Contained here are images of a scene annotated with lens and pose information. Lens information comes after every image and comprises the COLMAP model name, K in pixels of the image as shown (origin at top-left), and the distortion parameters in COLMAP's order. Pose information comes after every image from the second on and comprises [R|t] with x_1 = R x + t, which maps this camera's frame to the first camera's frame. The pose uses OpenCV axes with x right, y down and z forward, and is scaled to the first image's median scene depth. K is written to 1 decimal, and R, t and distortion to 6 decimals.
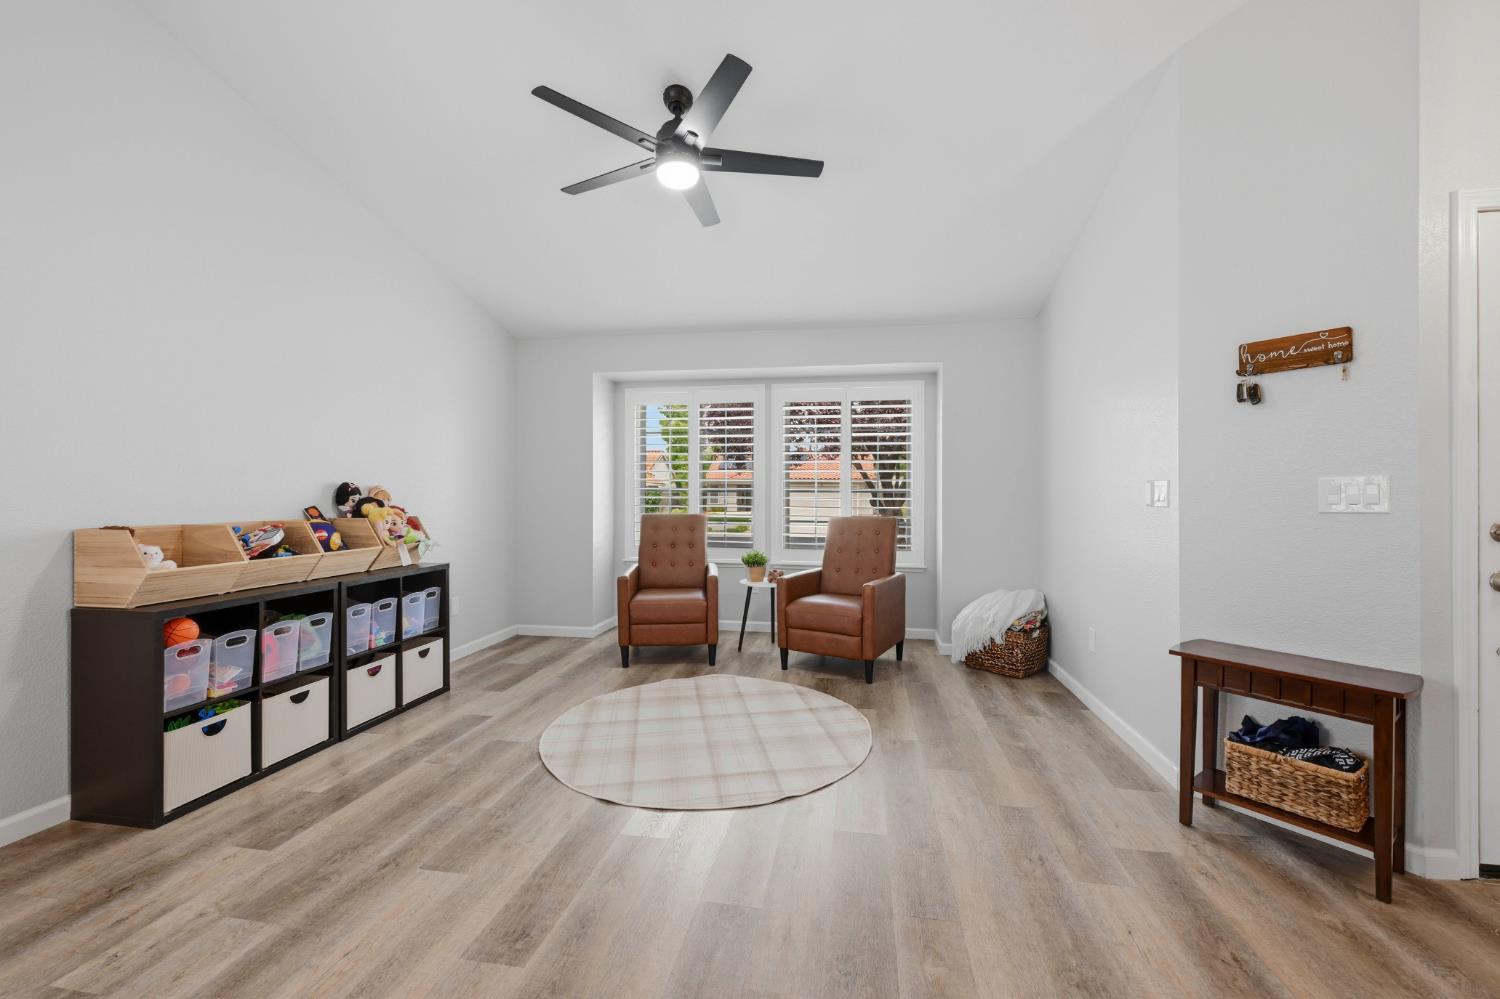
lens RADIAL K [[596.1, 0, 758.2], [0, 596.1, 498.6], [0, 0, 1]] dist [-0.001522, 0.000066]
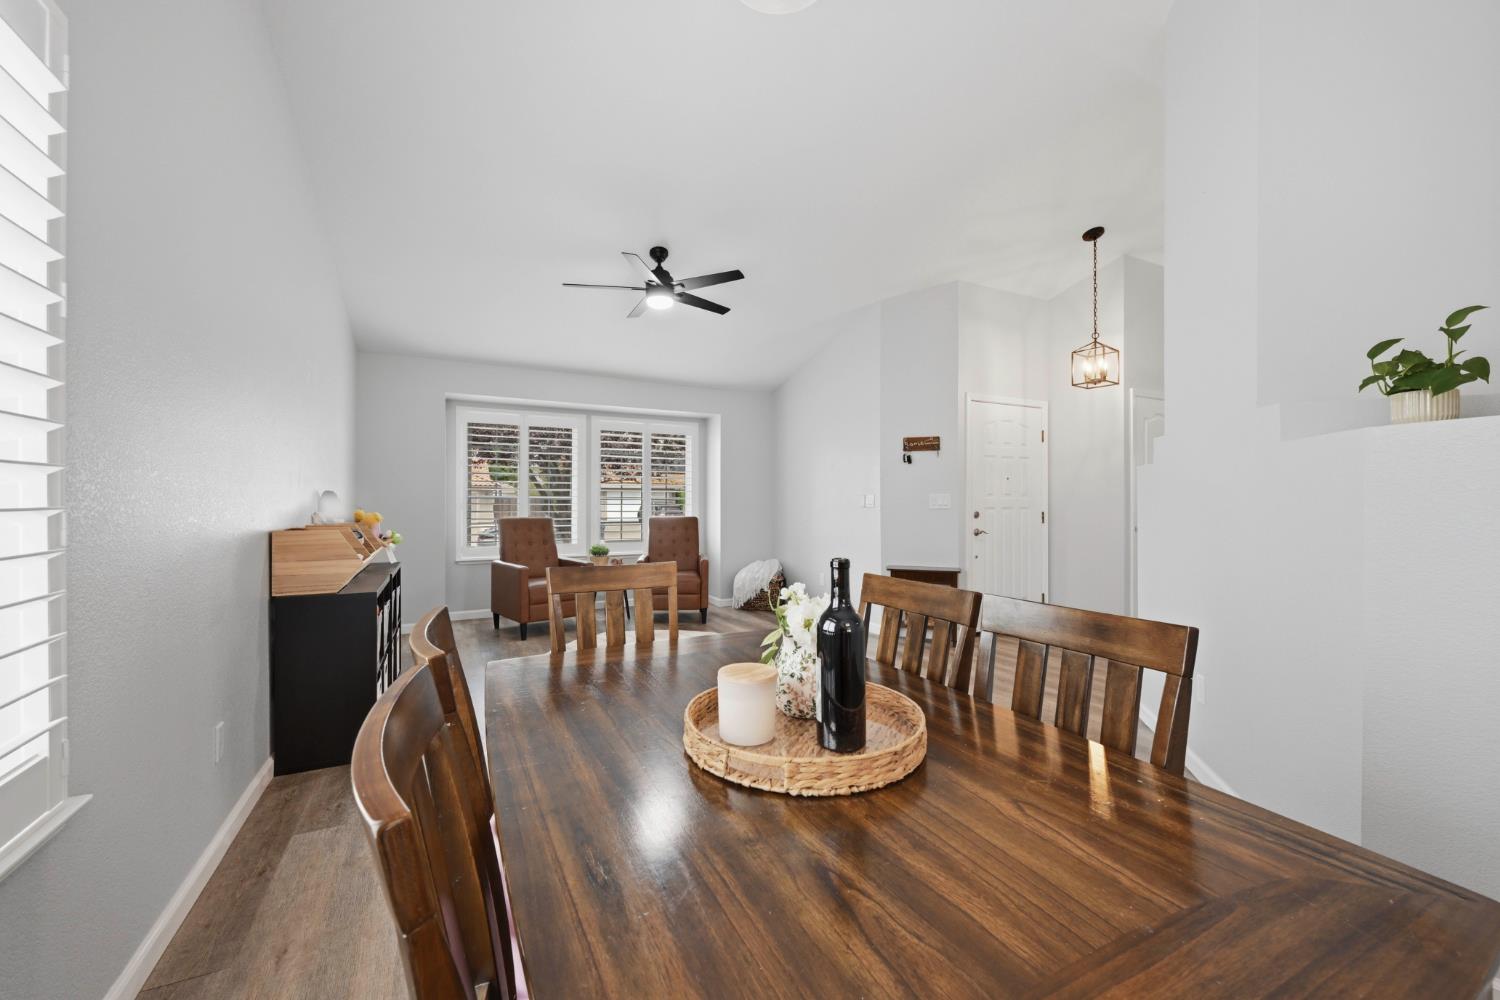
lens RADIAL K [[596.1, 0, 746.5], [0, 596.1, 503.9], [0, 0, 1]] dist [-0.001522, 0.000066]
pose [[0.793409, -0.002229, 0.608685, -0.935479], [0.006466, 0.999968, -0.004767, 0.009933], [-0.608654, 0.007717, 0.793398, -0.413035]]
